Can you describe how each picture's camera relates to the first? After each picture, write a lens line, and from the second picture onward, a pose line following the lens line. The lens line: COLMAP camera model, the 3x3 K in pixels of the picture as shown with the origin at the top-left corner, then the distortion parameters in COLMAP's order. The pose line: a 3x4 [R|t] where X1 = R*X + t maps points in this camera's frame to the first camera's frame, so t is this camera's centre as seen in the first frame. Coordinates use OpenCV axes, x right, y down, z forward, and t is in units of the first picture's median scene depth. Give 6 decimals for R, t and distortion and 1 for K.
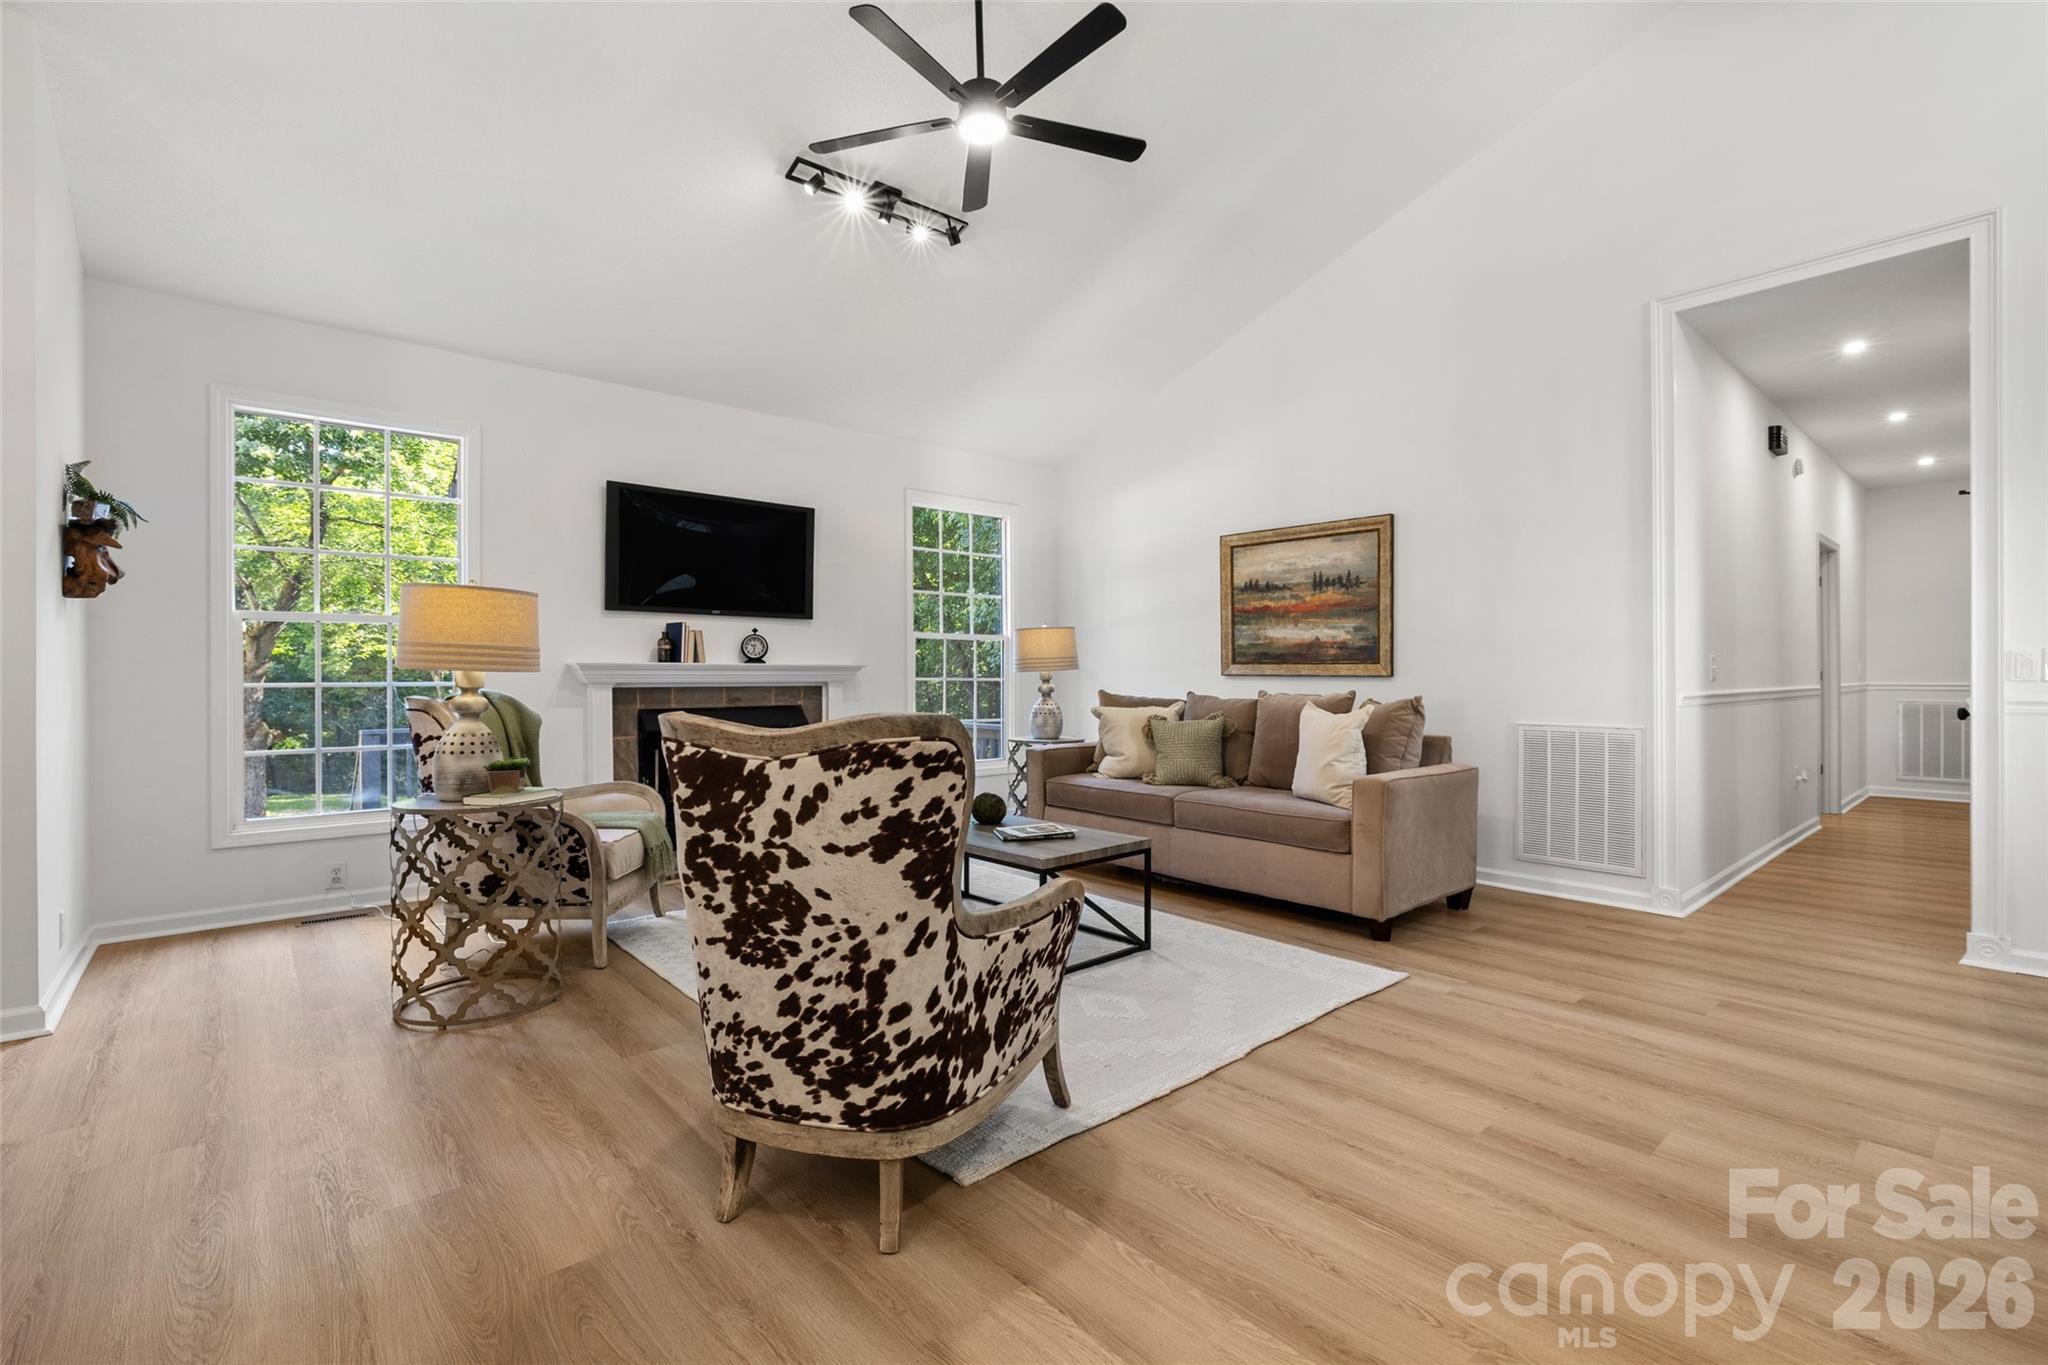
lens RADIAL K [[912.9, 0, 1022.5], [0, 912.9, 678.3], [0, 0, 1]] dist [-0.000337, -0.000122]
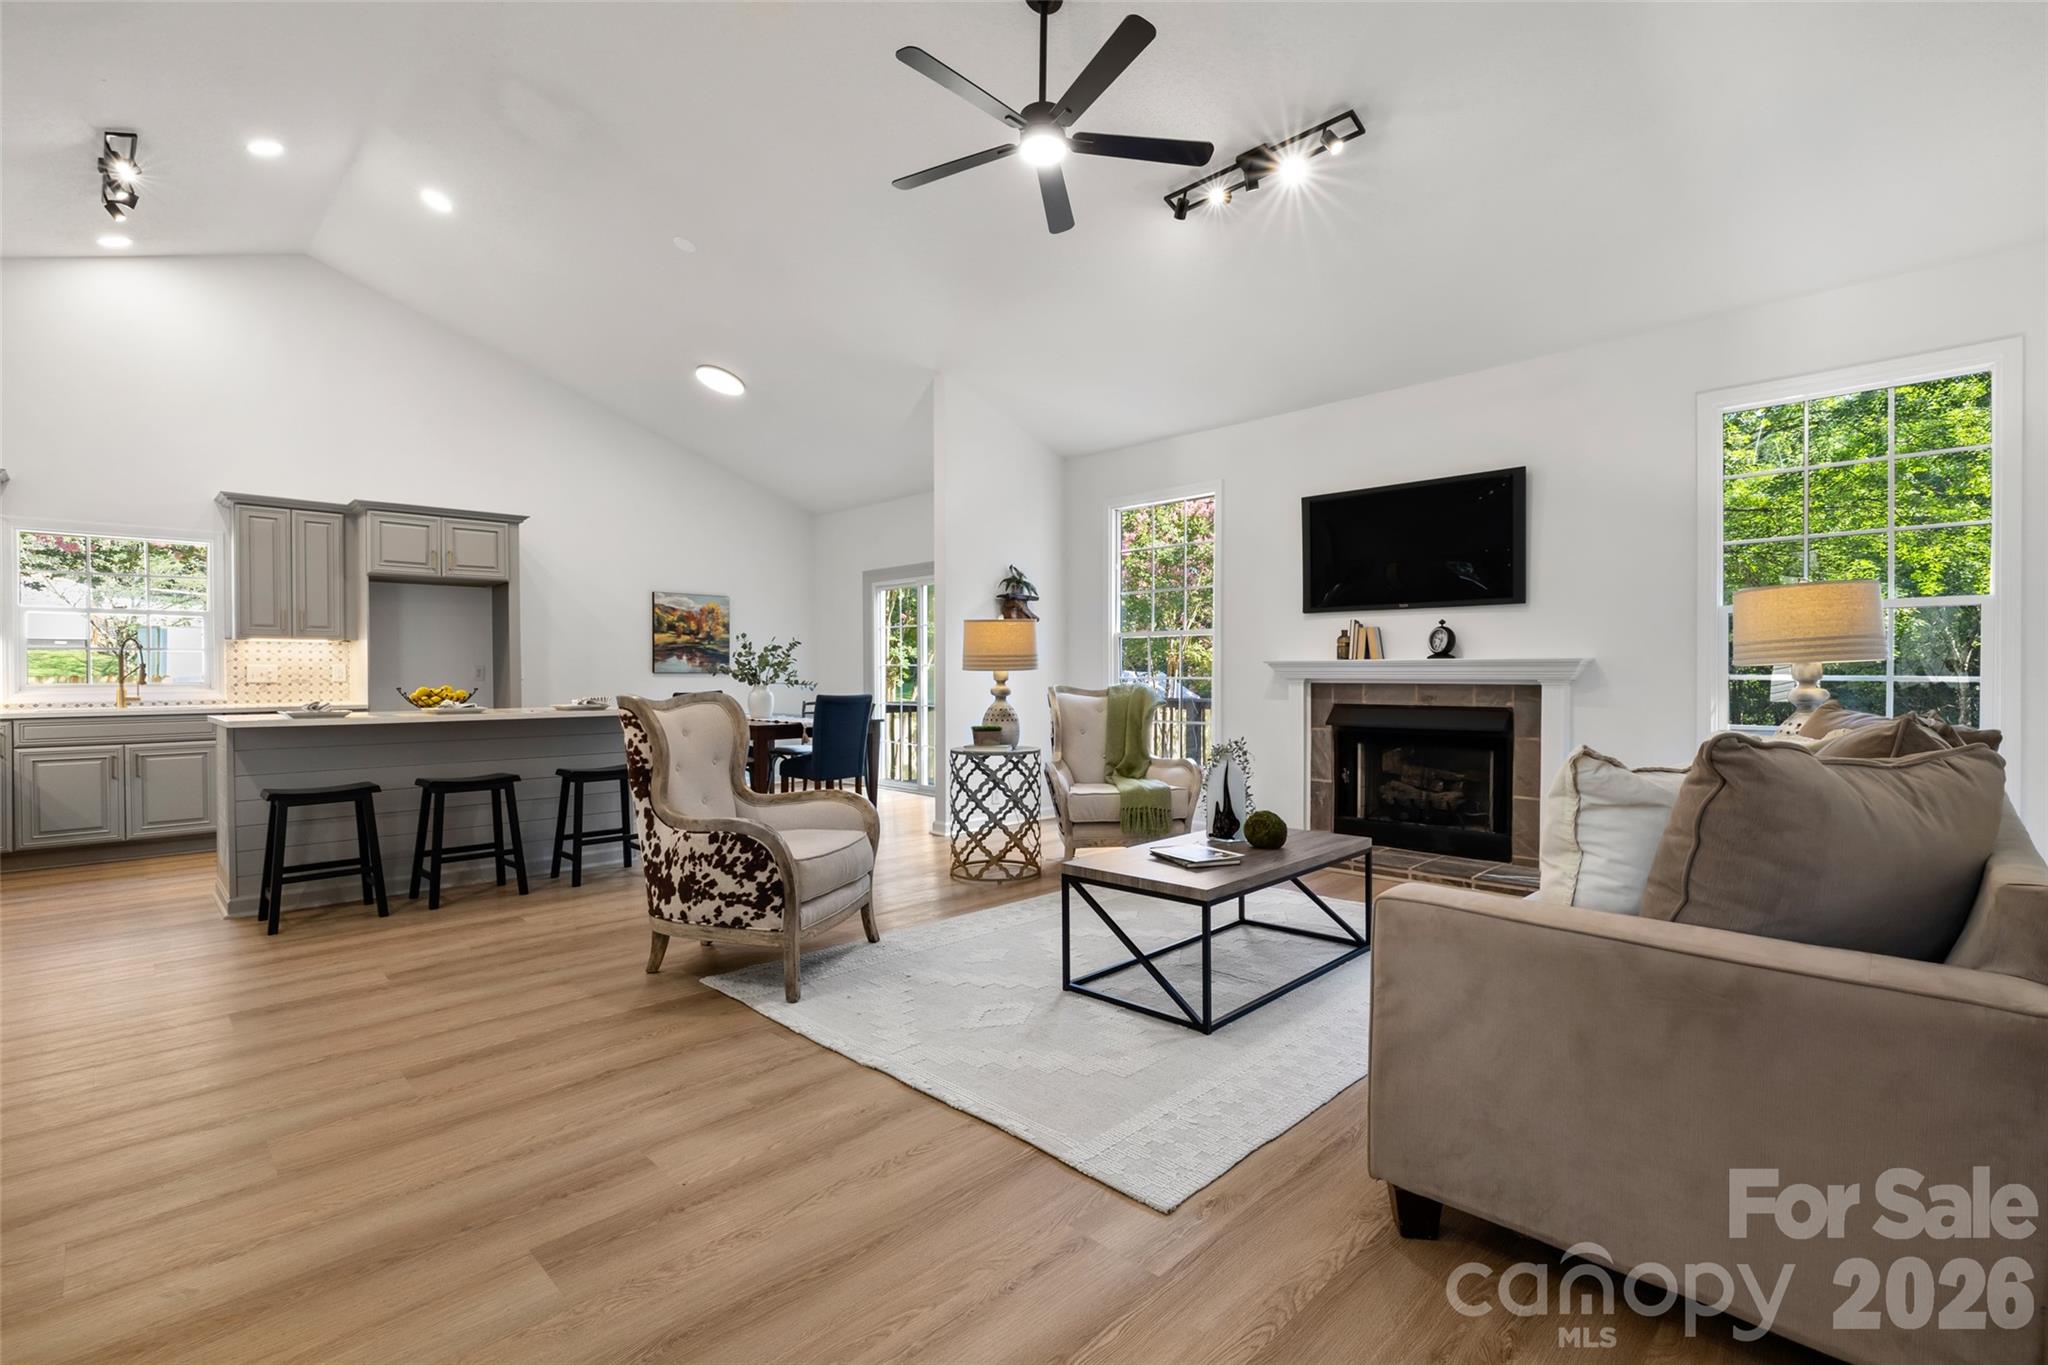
lens RADIAL K [[912.9, 0, 1021.7], [0, 912.9, 679.6], [0, 0, 1]] dist [-0.000337, -0.000122]
pose [[0.074677, 0.012919, -0.997124, 1.022094], [-0.002418, 0.999915, 0.012774, -0.011009], [0.997205, 0.001457, 0.074702, 0.912037]]
